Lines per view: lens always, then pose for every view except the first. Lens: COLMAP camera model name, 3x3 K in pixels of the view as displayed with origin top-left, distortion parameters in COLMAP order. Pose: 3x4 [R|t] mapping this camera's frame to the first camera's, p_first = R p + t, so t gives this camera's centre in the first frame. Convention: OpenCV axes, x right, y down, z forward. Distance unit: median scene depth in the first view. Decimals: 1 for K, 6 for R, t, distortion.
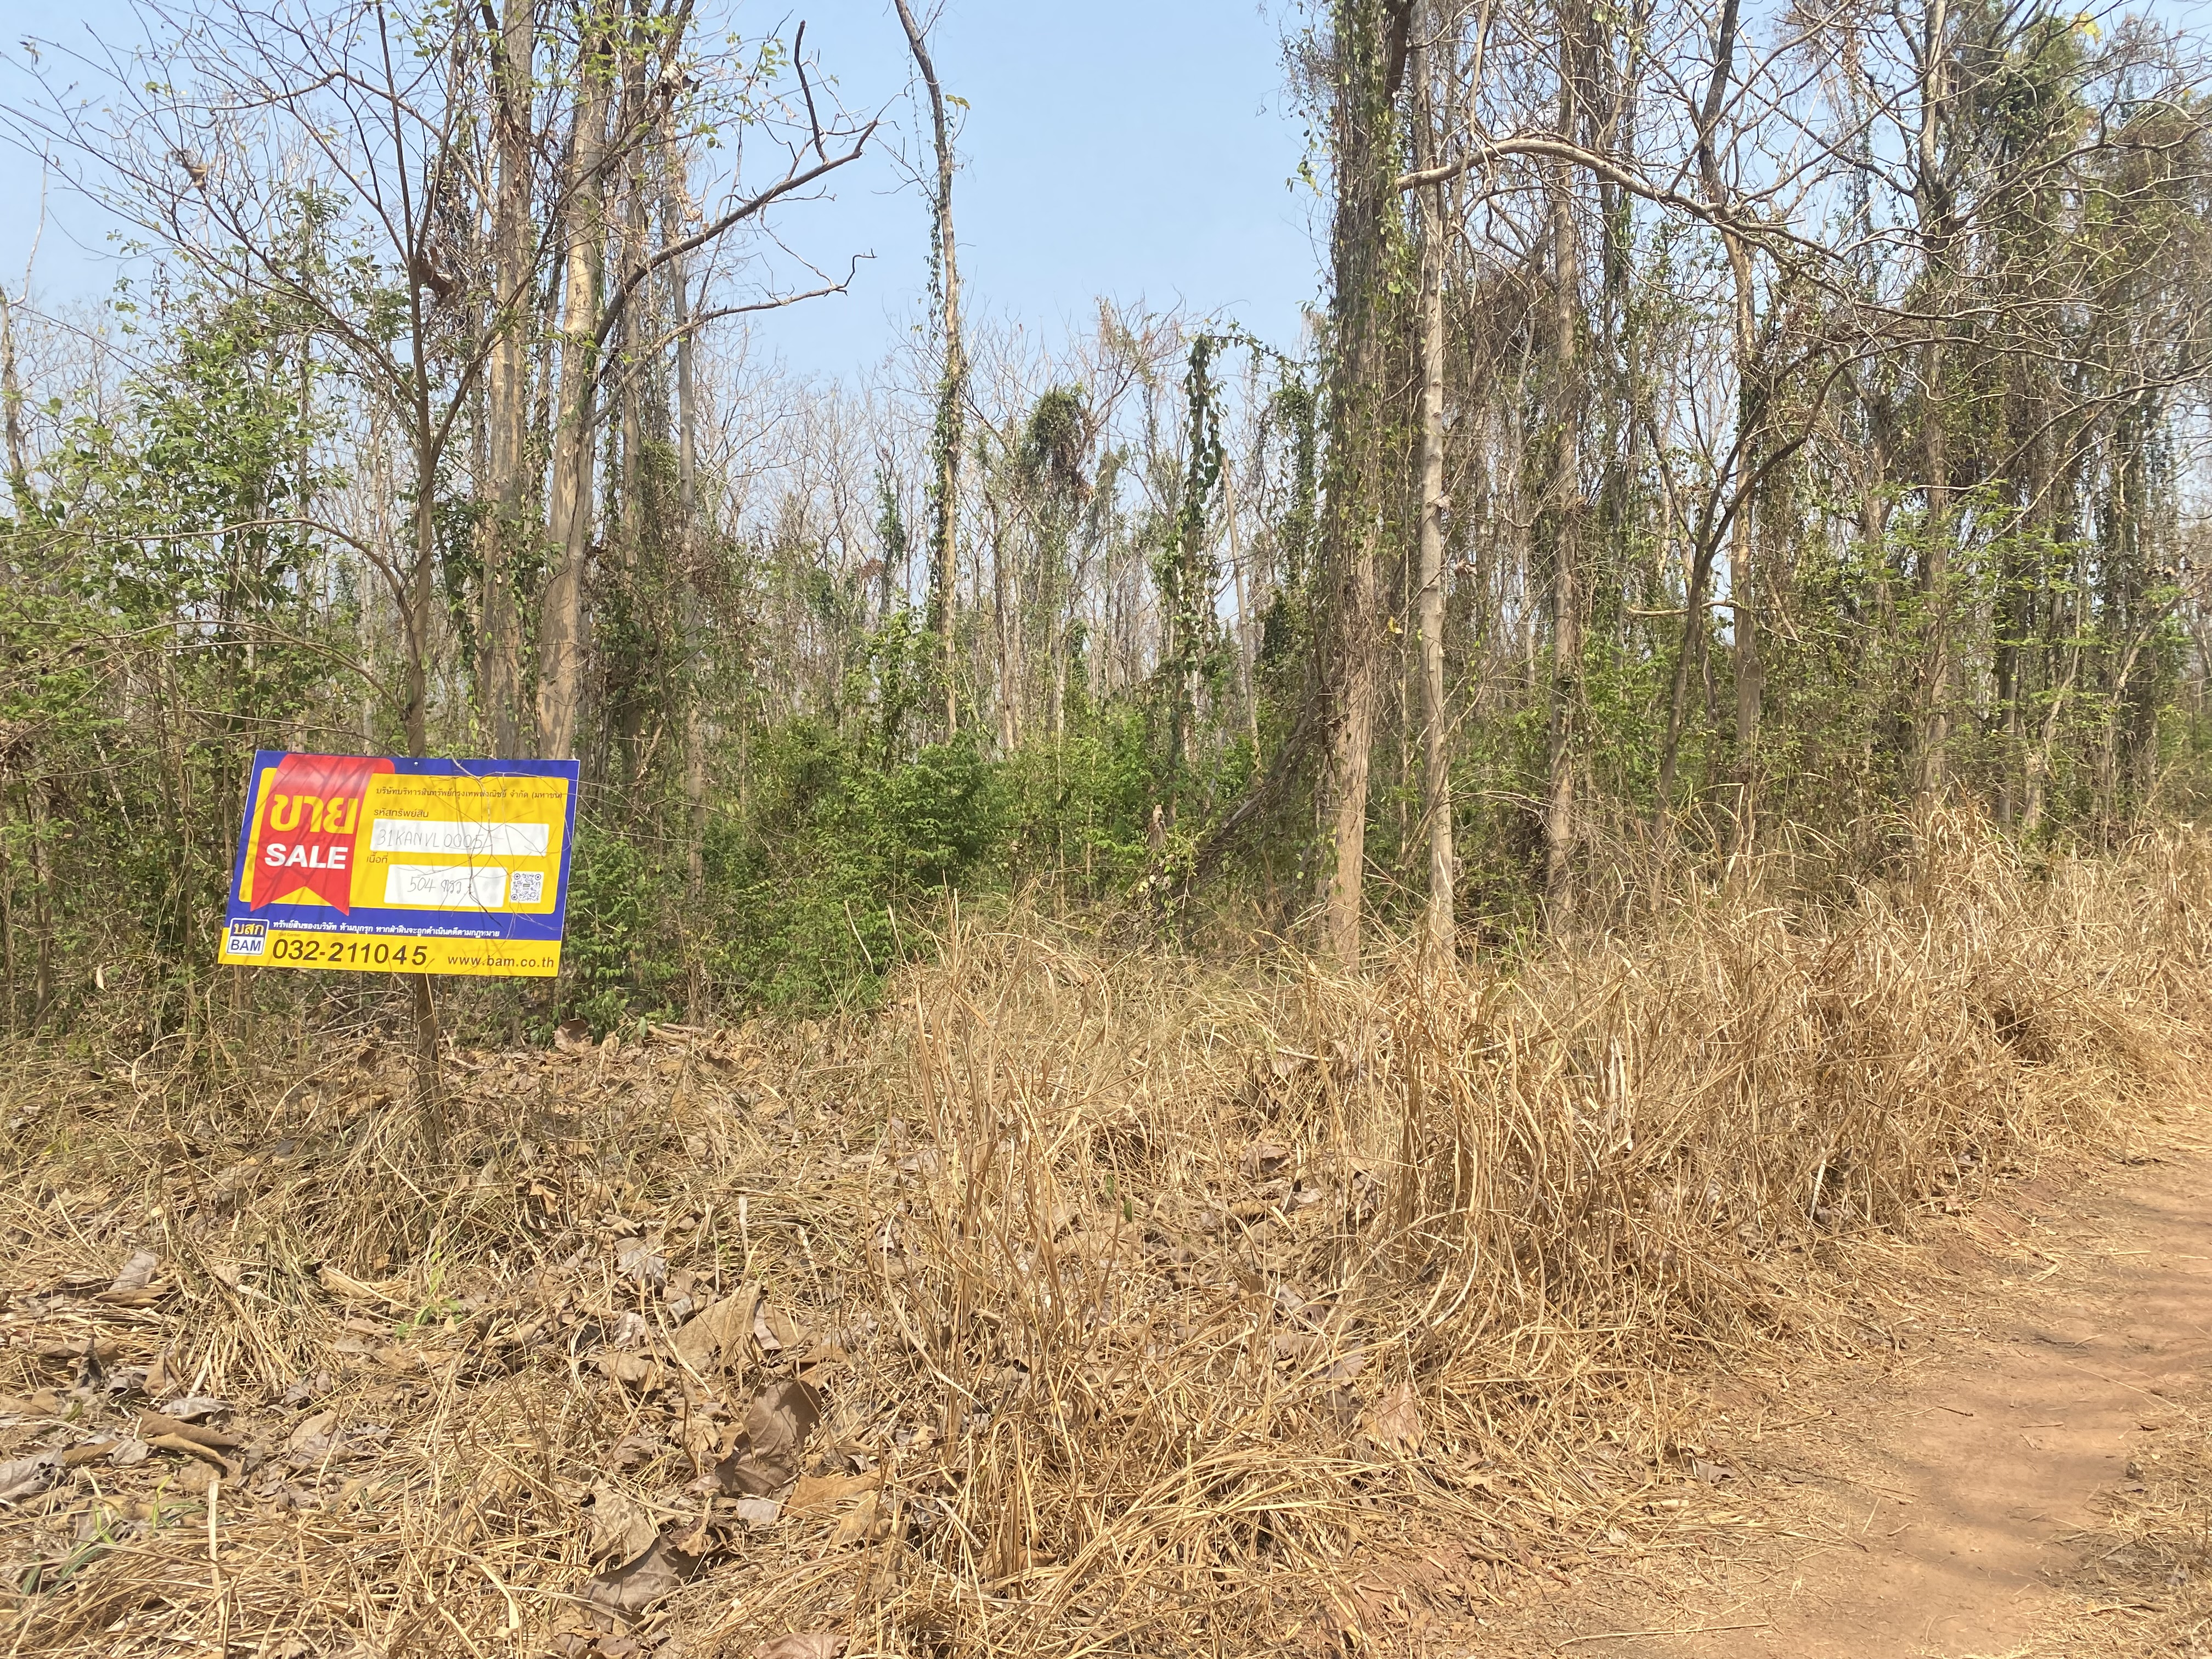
lens RADIAL K [[1683.5, 0, 1115.1], [0, 1683.5, 812.5], [0, 0, 1]] dist [0.012351, -0.024898]
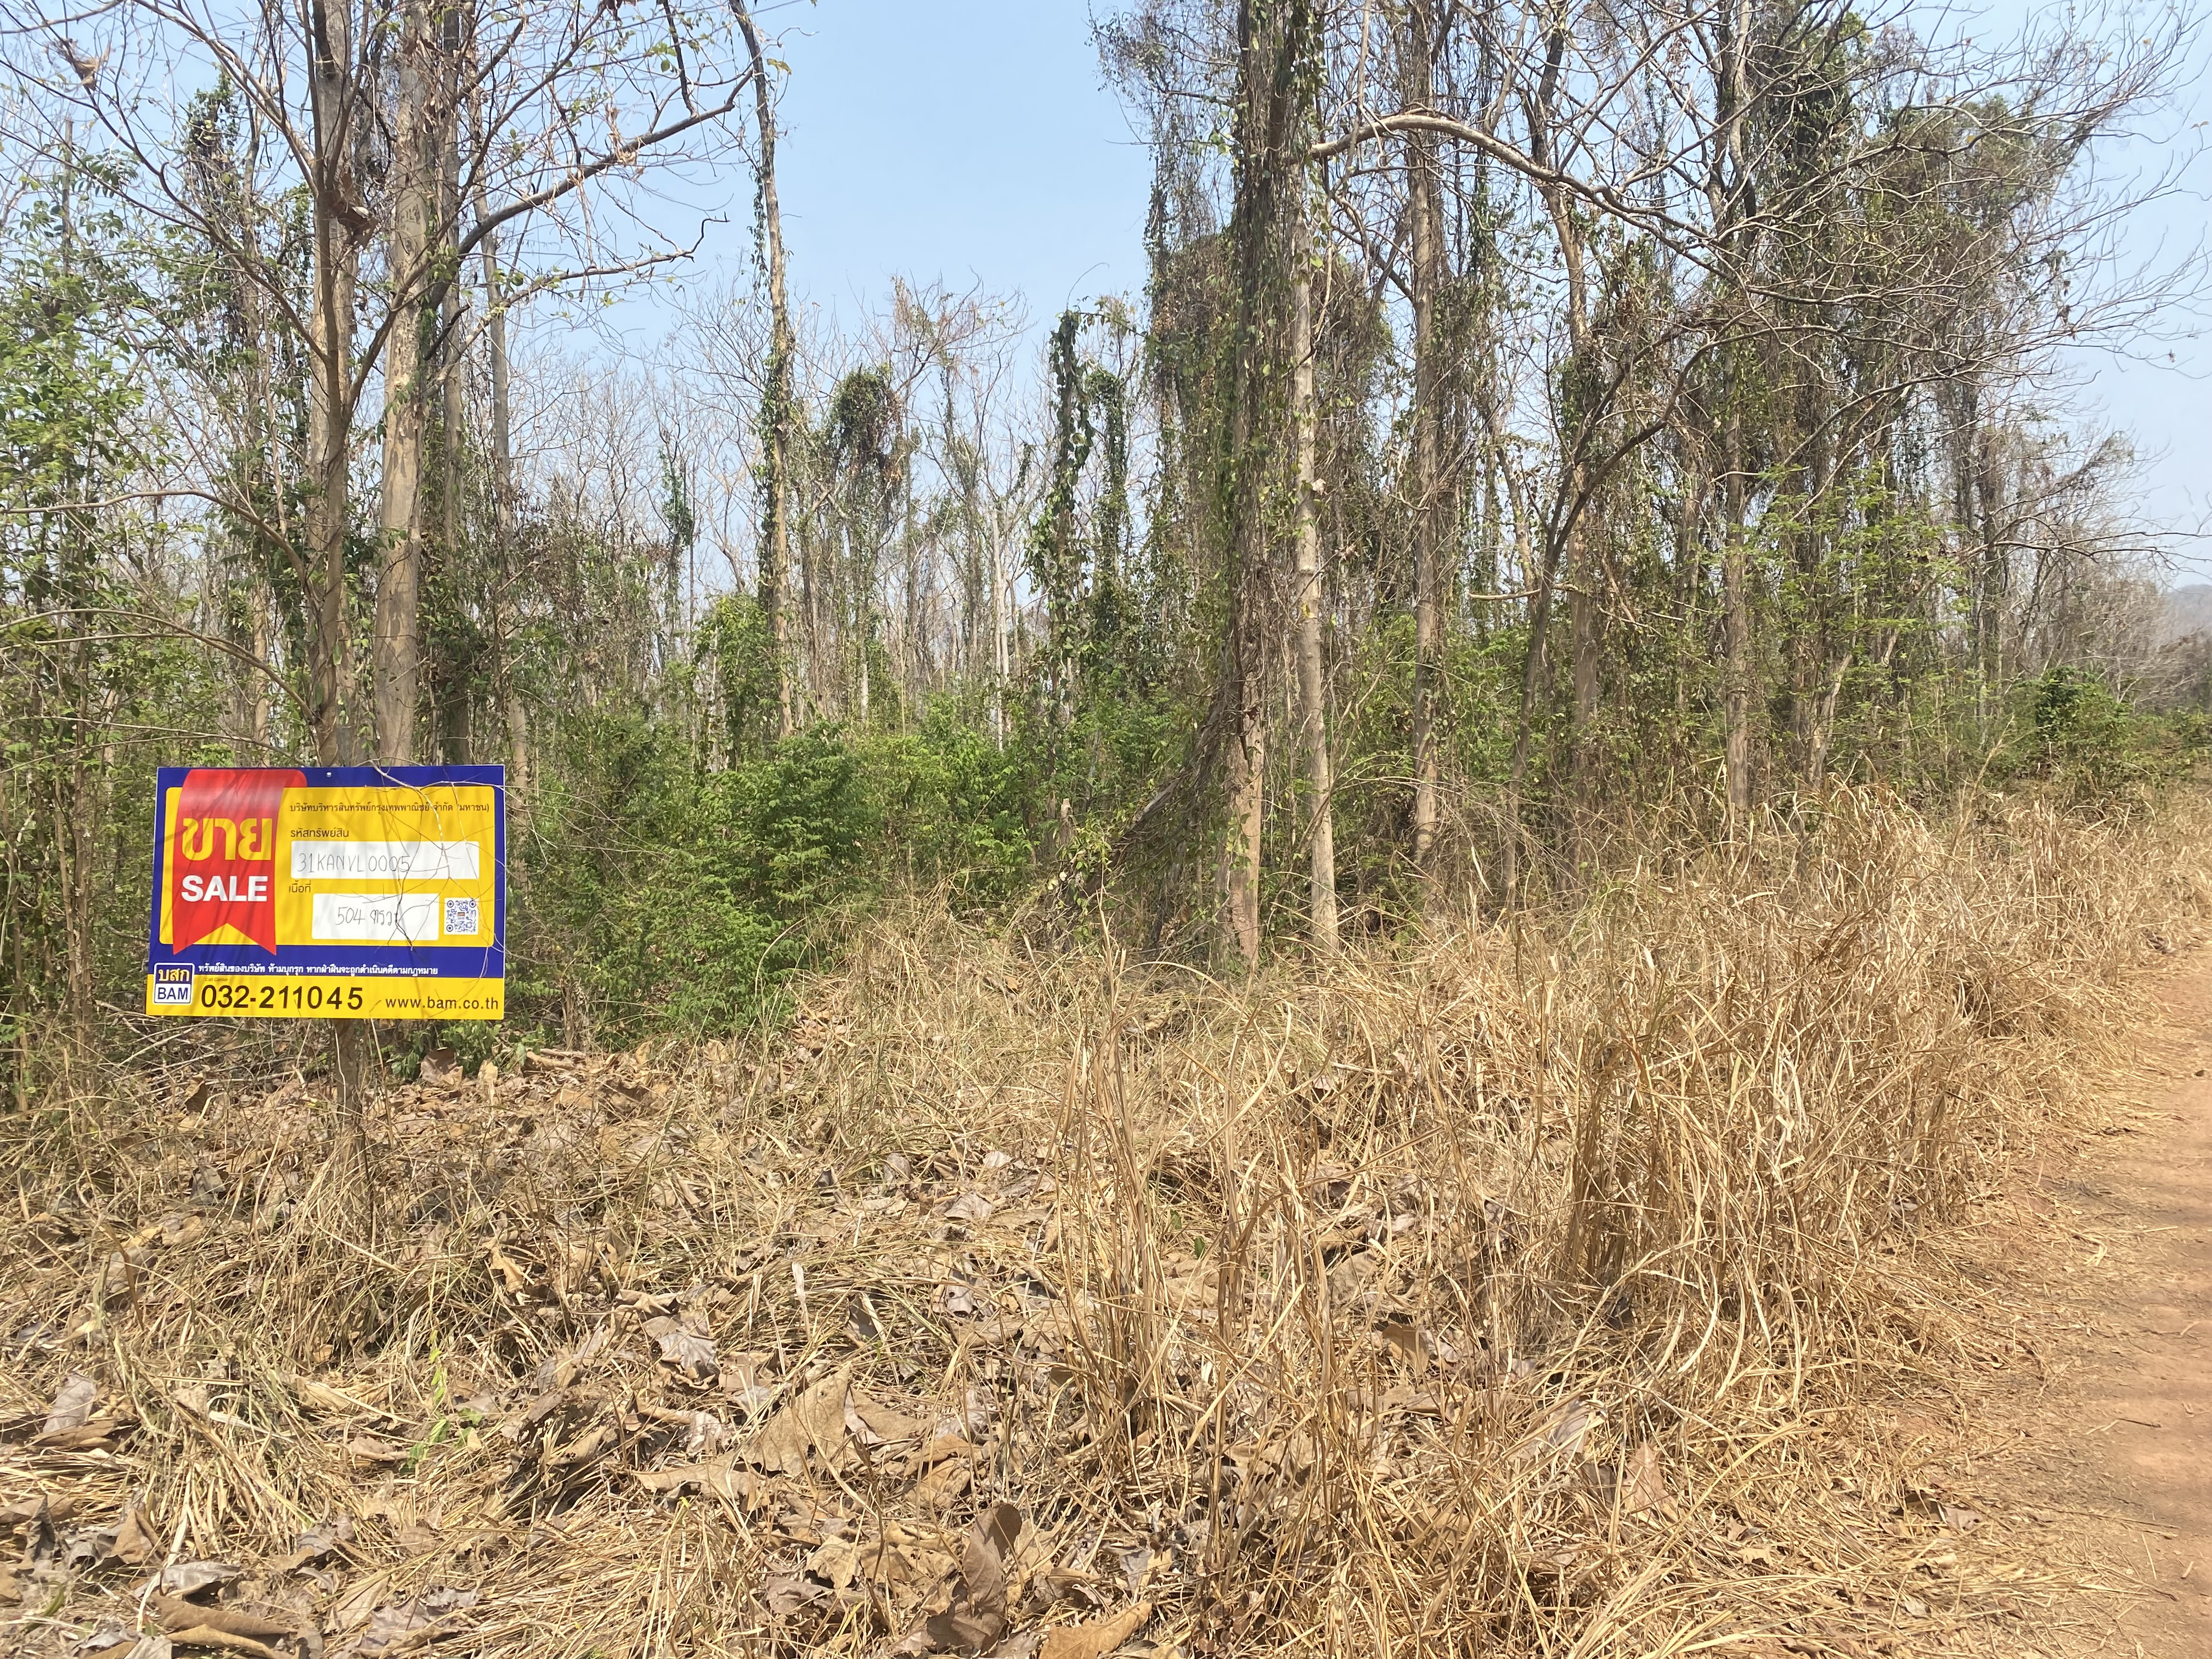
lens RADIAL K [[1671.9, 0, 1102.8], [0, 1671.9, 811.7], [0, 0, 1]] dist [0.005948, -0.005960]
pose [[0.990783, -0.023366, 0.133432, -0.130190], [0.022241, 0.999703, 0.009919, -0.009616], [-0.133624, -0.006860, 0.991008, 0.086844]]
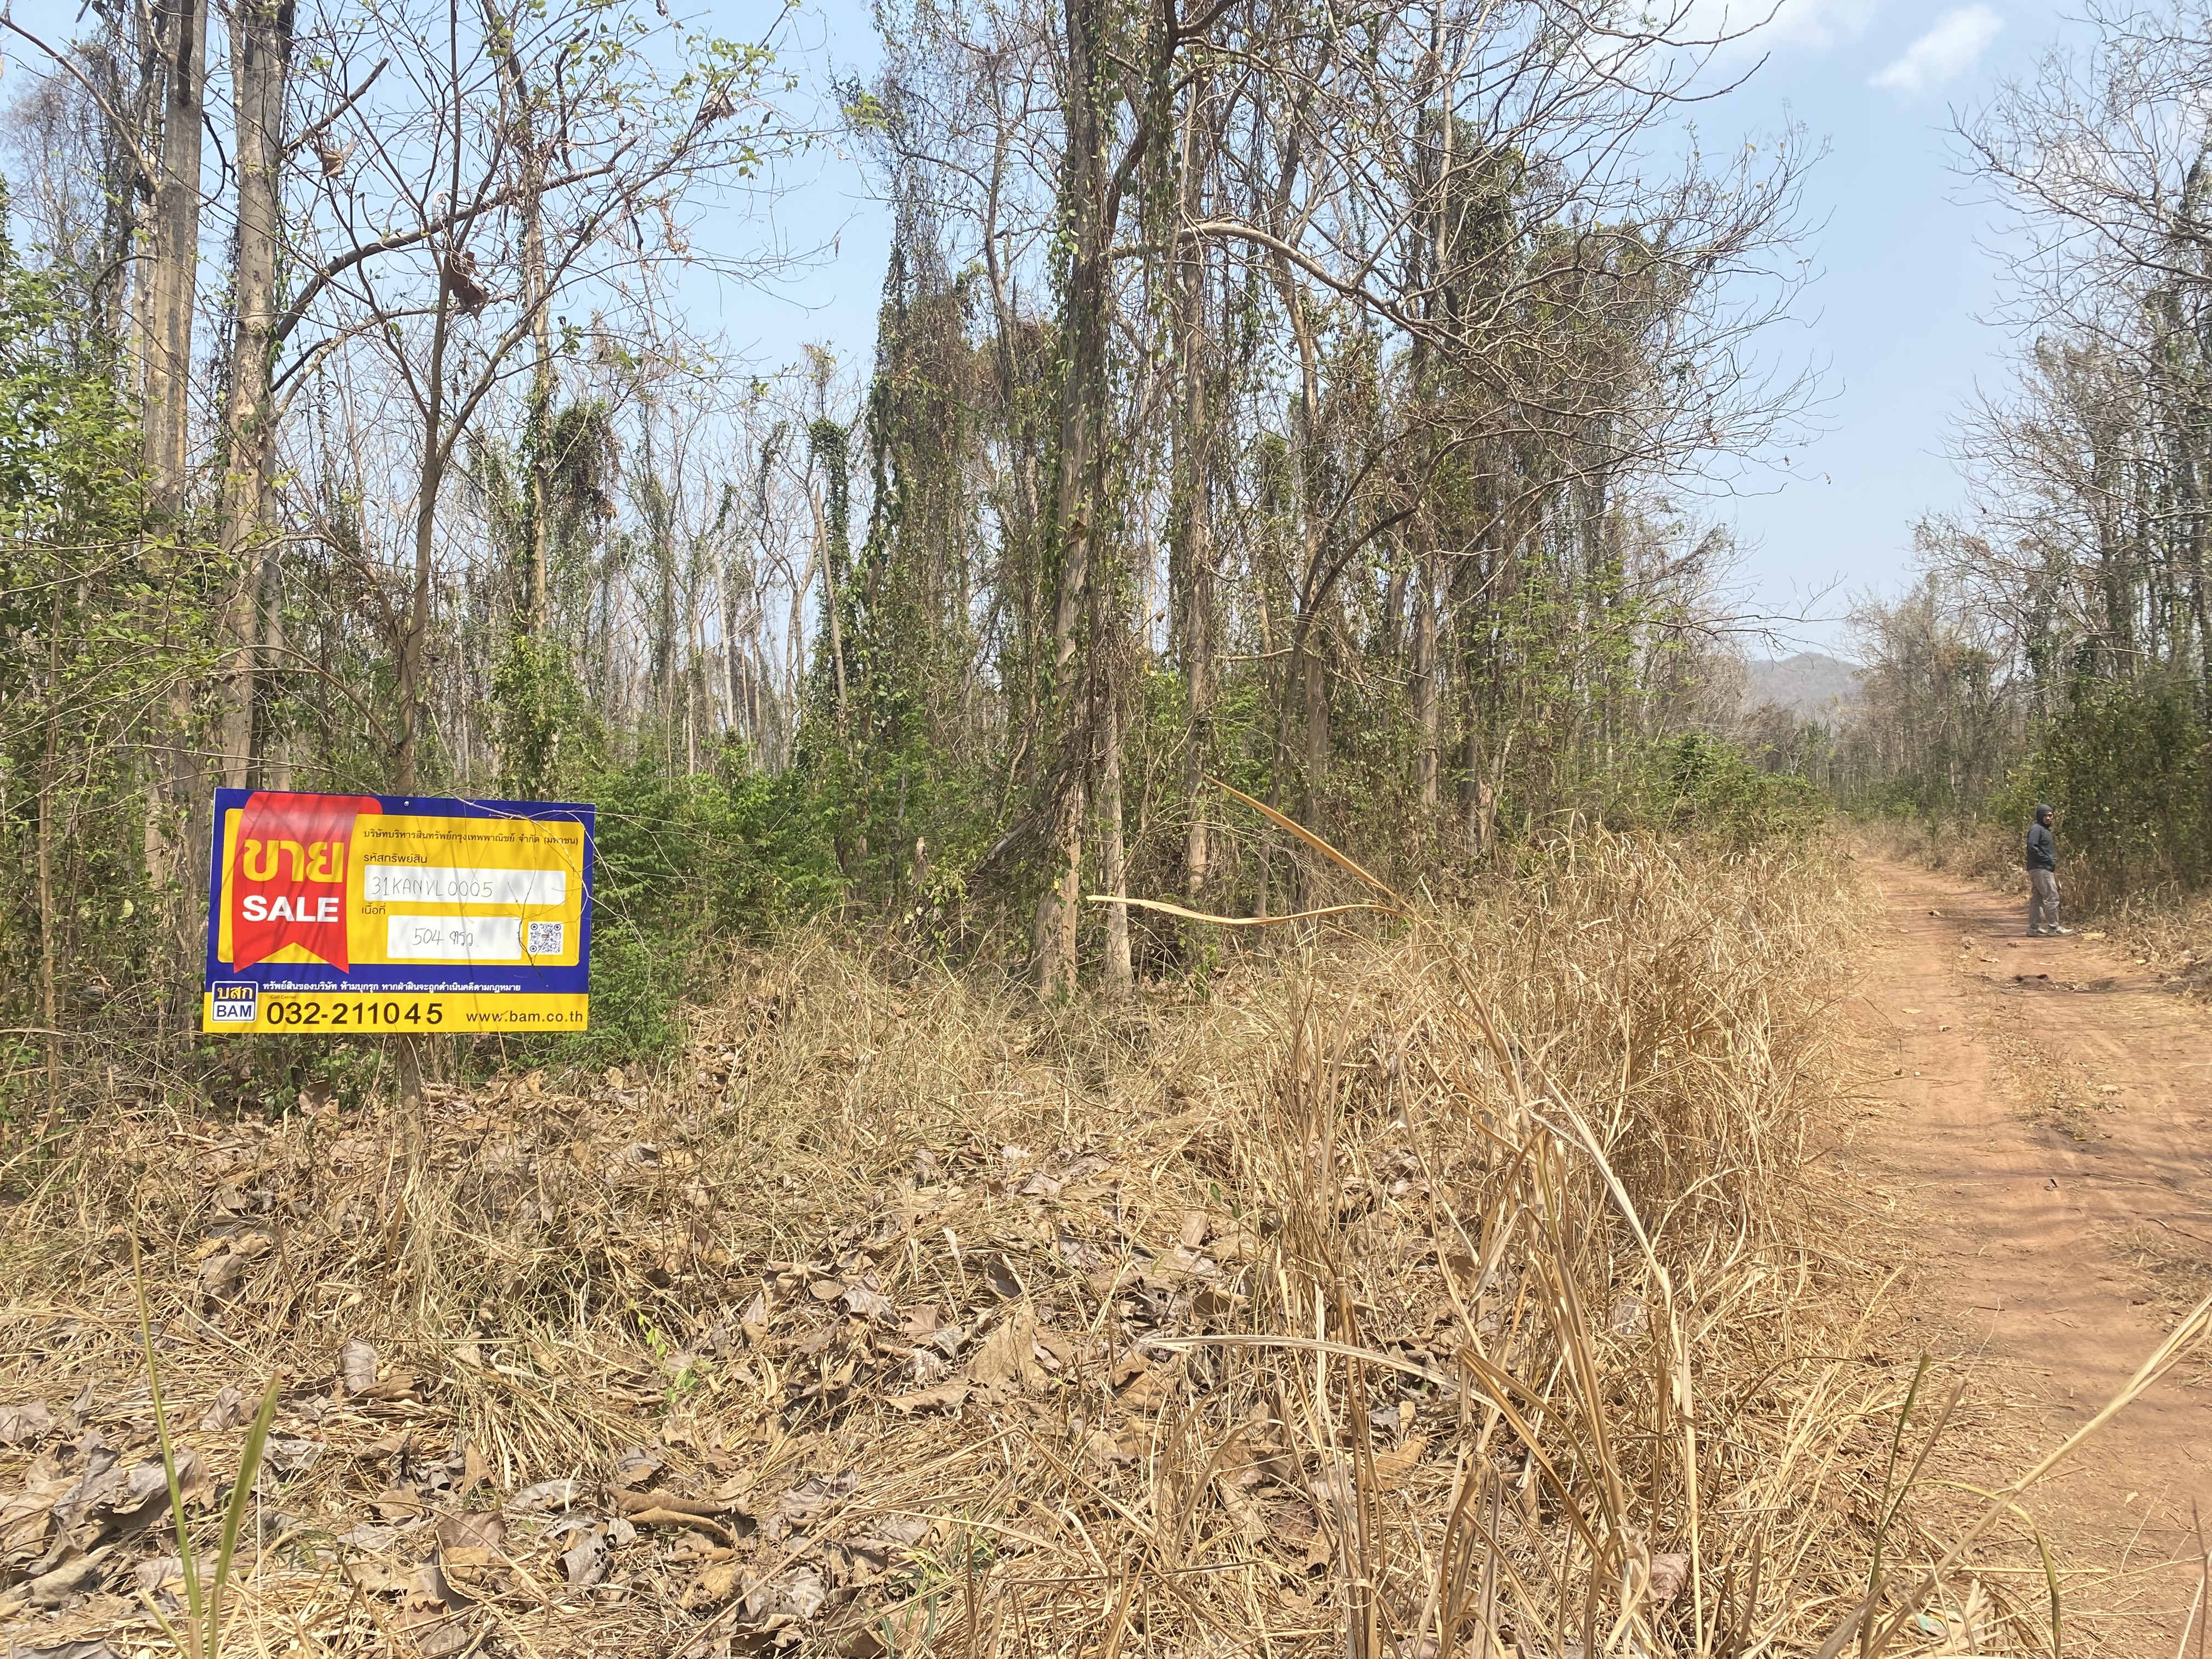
lens RADIAL K [[1671.9, 0, 1102.8], [0, 1671.9, 811.7], [0, 0, 1]] dist [0.005948, -0.005960]
pose [[0.945492, -0.006711, 0.325576, -0.320766], [0.012155, 0.999818, -0.014688, -0.006471], [-0.325418, 0.017845, 0.945402, 0.015840]]
